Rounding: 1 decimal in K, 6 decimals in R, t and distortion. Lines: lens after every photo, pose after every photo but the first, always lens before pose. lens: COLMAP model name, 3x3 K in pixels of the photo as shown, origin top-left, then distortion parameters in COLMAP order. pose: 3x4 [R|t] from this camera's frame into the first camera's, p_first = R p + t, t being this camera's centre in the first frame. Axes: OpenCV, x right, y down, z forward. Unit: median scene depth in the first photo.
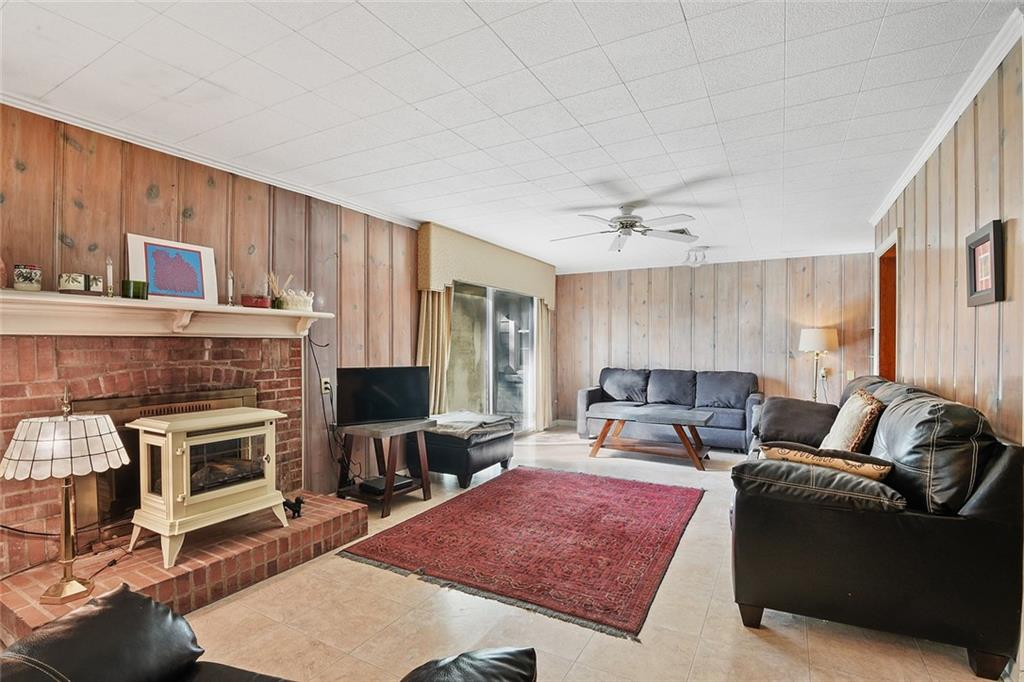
lens RADIAL K [[473.4, 0, 512.0], [0, 473.4, 341.0], [0, 0, 1]] dist [-0.047965, 0.000038]
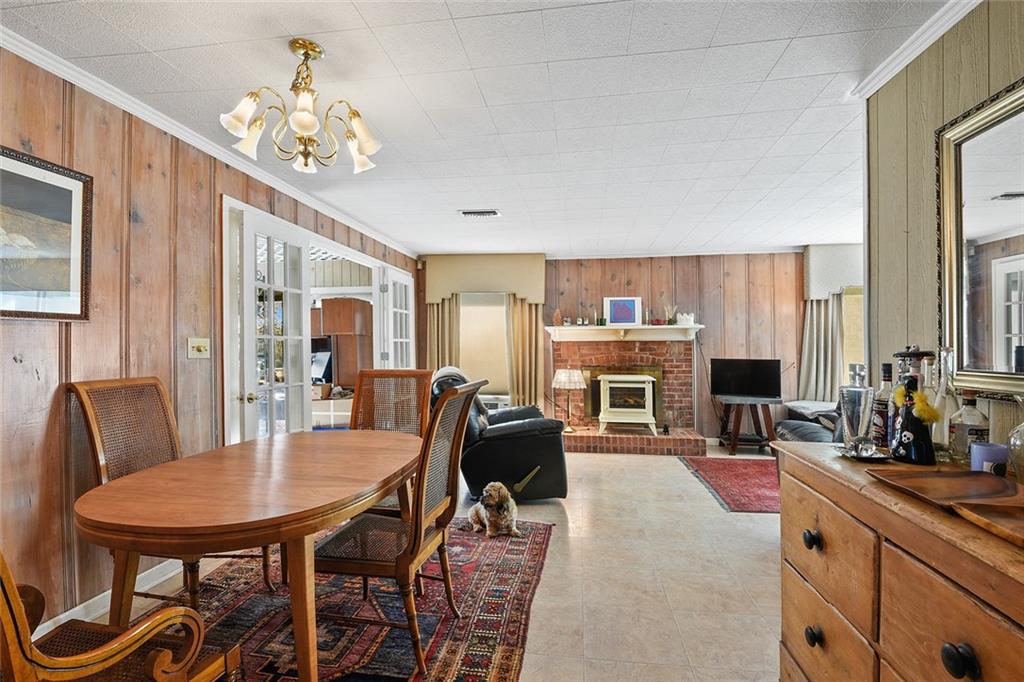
lens RADIAL K [[473.4, 0, 512.0], [0, 473.4, 341.0], [0, 0, 1]] dist [-0.047965, 0.000038]
pose [[0.341219, -0.011808, -0.939910, 1.157570], [0.010932, 0.999903, -0.008593, 0.004654], [0.939920, -0.007343, 0.341315, -0.254531]]
